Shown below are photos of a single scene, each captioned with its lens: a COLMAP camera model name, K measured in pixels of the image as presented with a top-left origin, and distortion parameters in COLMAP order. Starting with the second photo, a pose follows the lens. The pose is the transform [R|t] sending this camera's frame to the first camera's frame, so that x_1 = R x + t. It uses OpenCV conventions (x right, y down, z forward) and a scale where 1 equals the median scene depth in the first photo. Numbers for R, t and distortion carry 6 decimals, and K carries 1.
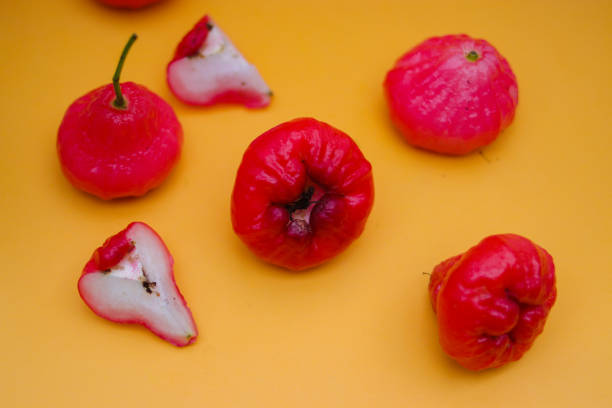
lens RADIAL K [[1018.3, 0, 306.0], [0, 1018.3, 204.0], [0, 0, 1]] dist [-0.162270, -0.062143]
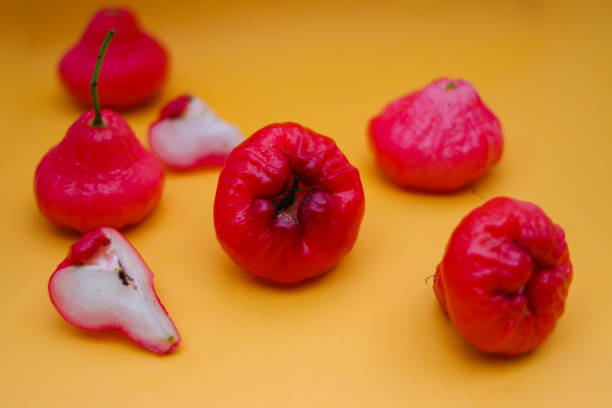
lens RADIAL K [[1018.3, 0, 306.0], [0, 1018.3, 204.0], [0, 0, 1]] dist [-0.162270, -0.062143]
pose [[0.997274, -0.073518, 0.006252, 0.006848], [0.069179, 0.902202, -0.425729, 0.408968], [0.025658, 0.425001, 0.904829, 0.143717]]
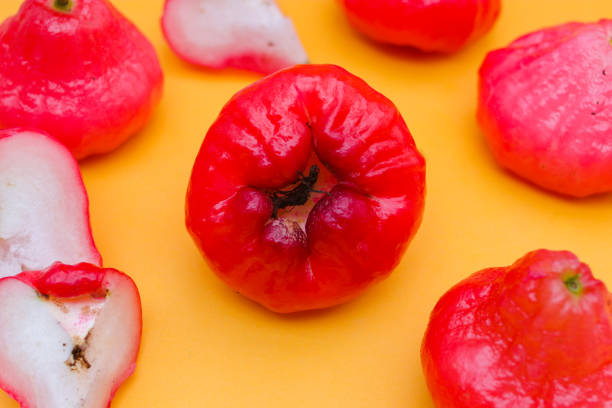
lens RADIAL K [[1018.3, 0, 306.0], [0, 1018.3, 204.0], [0, 0, 1]] dist [-0.162270, -0.062143]
pose [[0.972837, 0.148326, -0.177729, 0.110386], [-0.177011, 0.971411, -0.158204, 0.100732], [0.149182, 0.185366, 0.971280, 0.409685]]
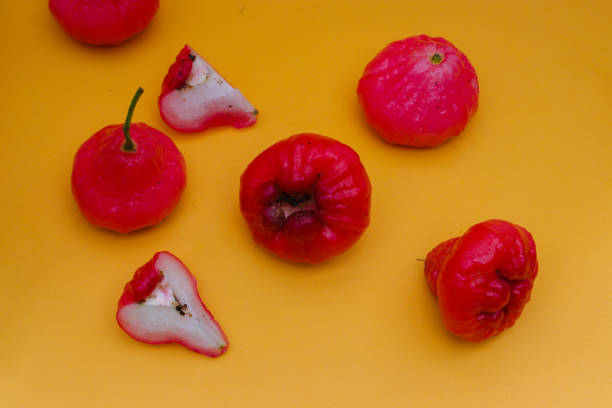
lens RADIAL K [[1018.3, 0, 306.0], [0, 1018.3, 204.0], [0, 0, 1]] dist [-0.162270, -0.062143]
pose [[0.989151, -0.131015, 0.066451, -0.076281], [0.126310, 0.989470, 0.070673, -0.092097], [-0.075010, -0.061513, 0.995284, -0.108943]]
